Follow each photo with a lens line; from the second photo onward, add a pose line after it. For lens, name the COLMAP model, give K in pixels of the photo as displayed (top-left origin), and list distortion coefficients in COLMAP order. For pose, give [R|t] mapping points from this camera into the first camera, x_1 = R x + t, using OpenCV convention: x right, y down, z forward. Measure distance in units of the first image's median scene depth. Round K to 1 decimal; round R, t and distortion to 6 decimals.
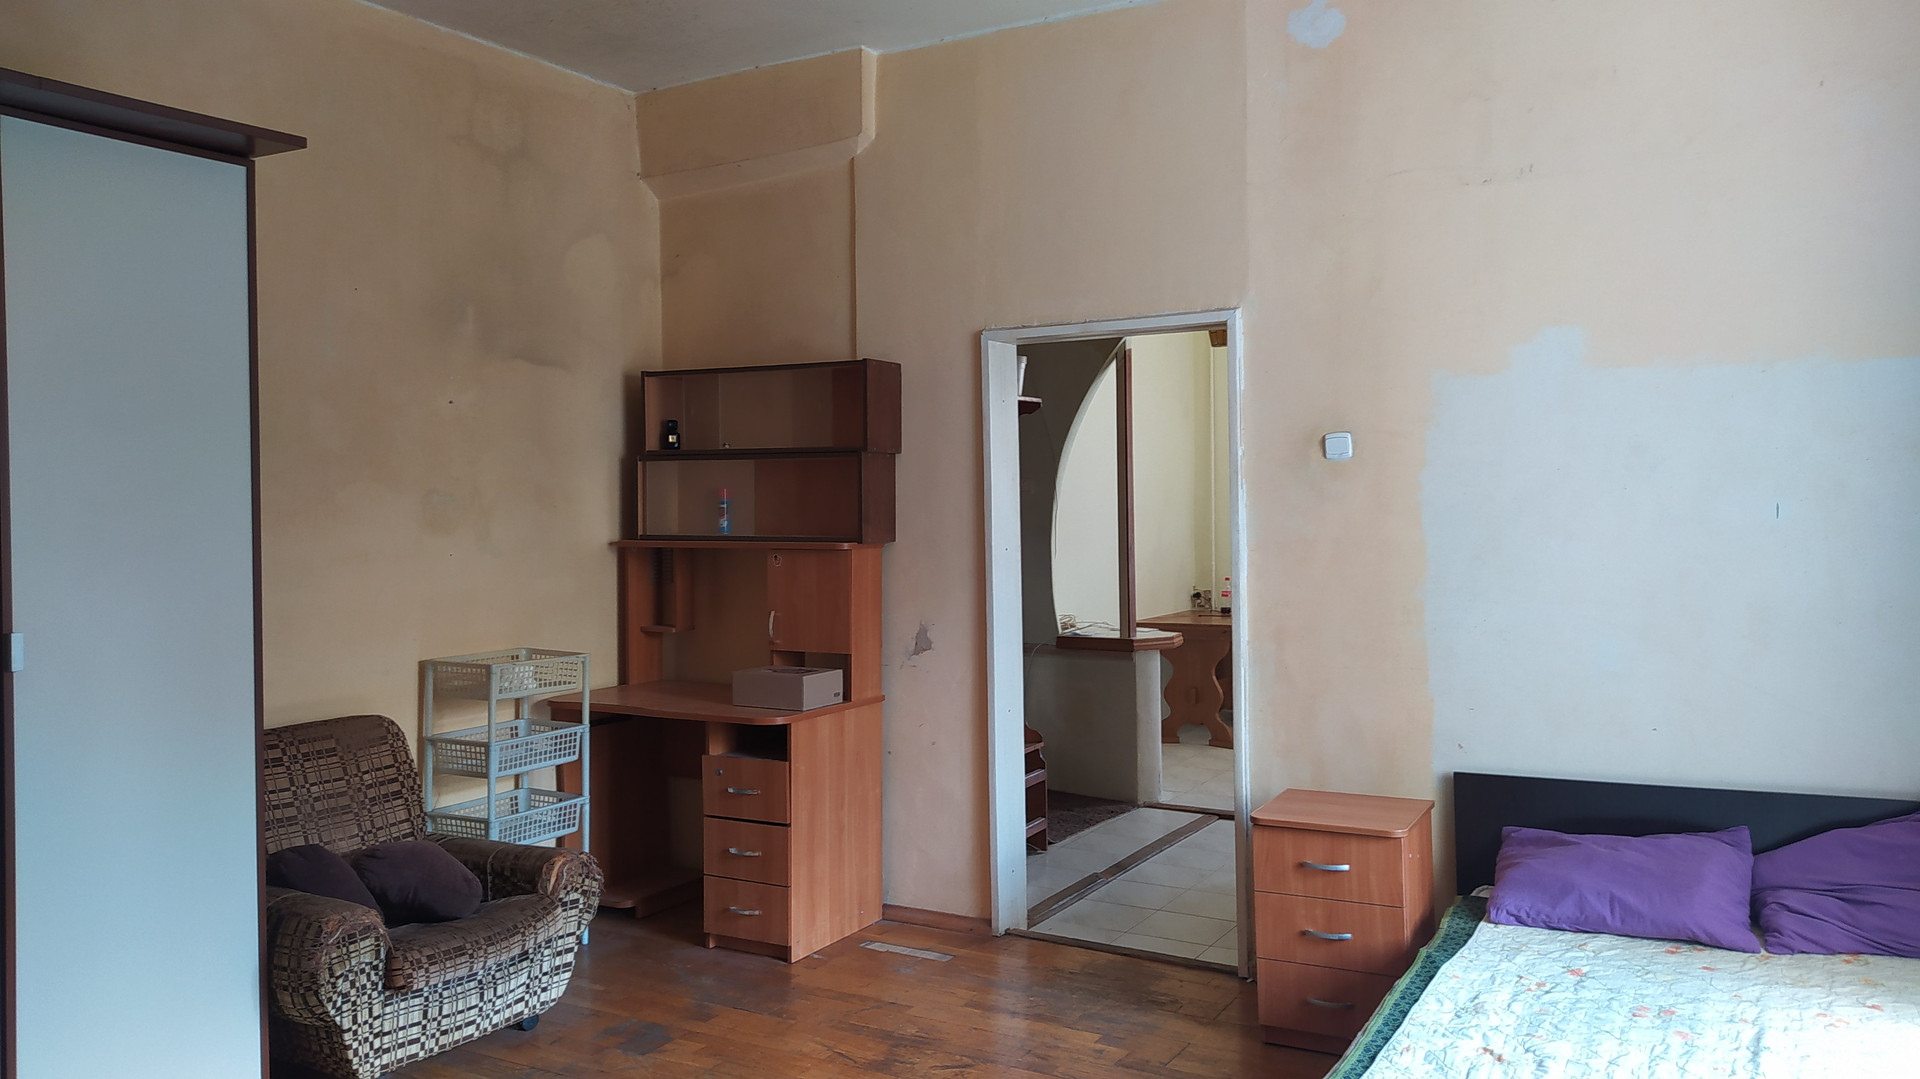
lens RADIAL K [[1424.5, 0, 961.5], [0, 1424.5, 451.3], [0, 0, 1]] dist [-0.052905, 0.007586]
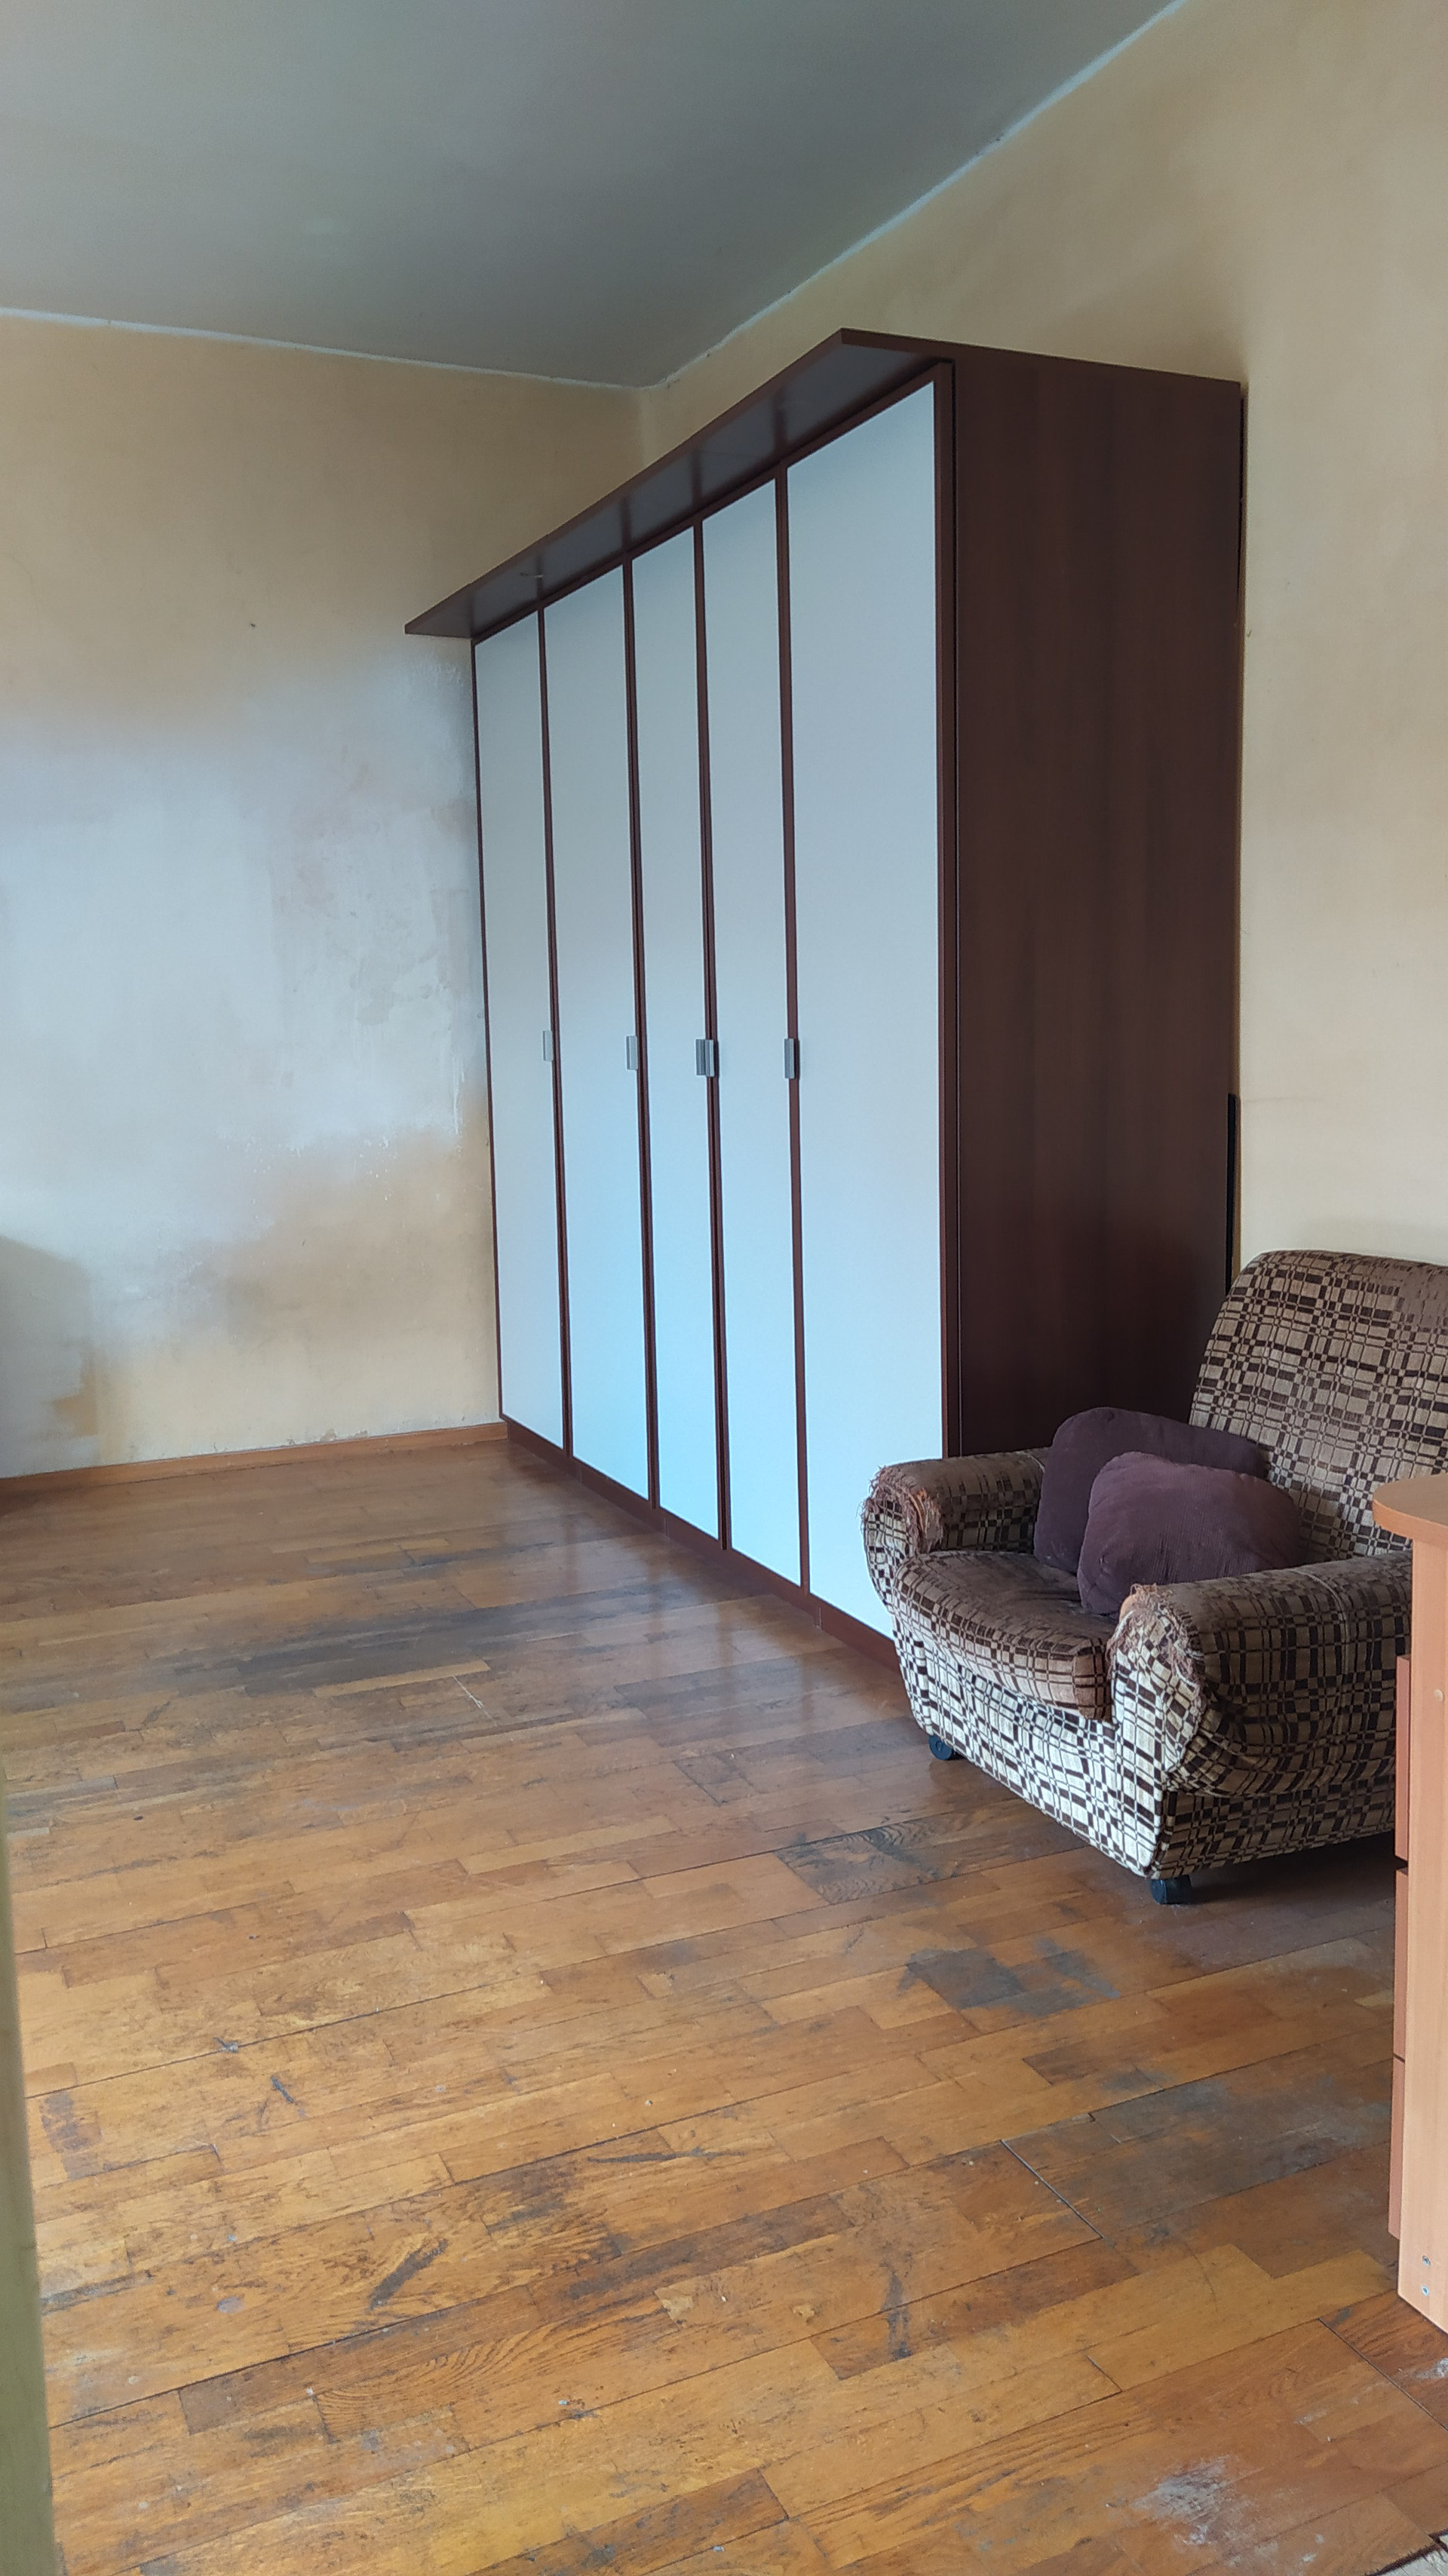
lens RADIAL K [[1910.4, 0, 724.0], [0, 1910.4, 1288.0], [0, 0, 1]] dist [-0.002829, 0.001414]
pose [[-0.587924, 0.137459, -0.797152, 0.291234], [0.054323, 0.989941, 0.130637, 0.090437], [0.807090, 0.033501, -0.589477, 1.219196]]
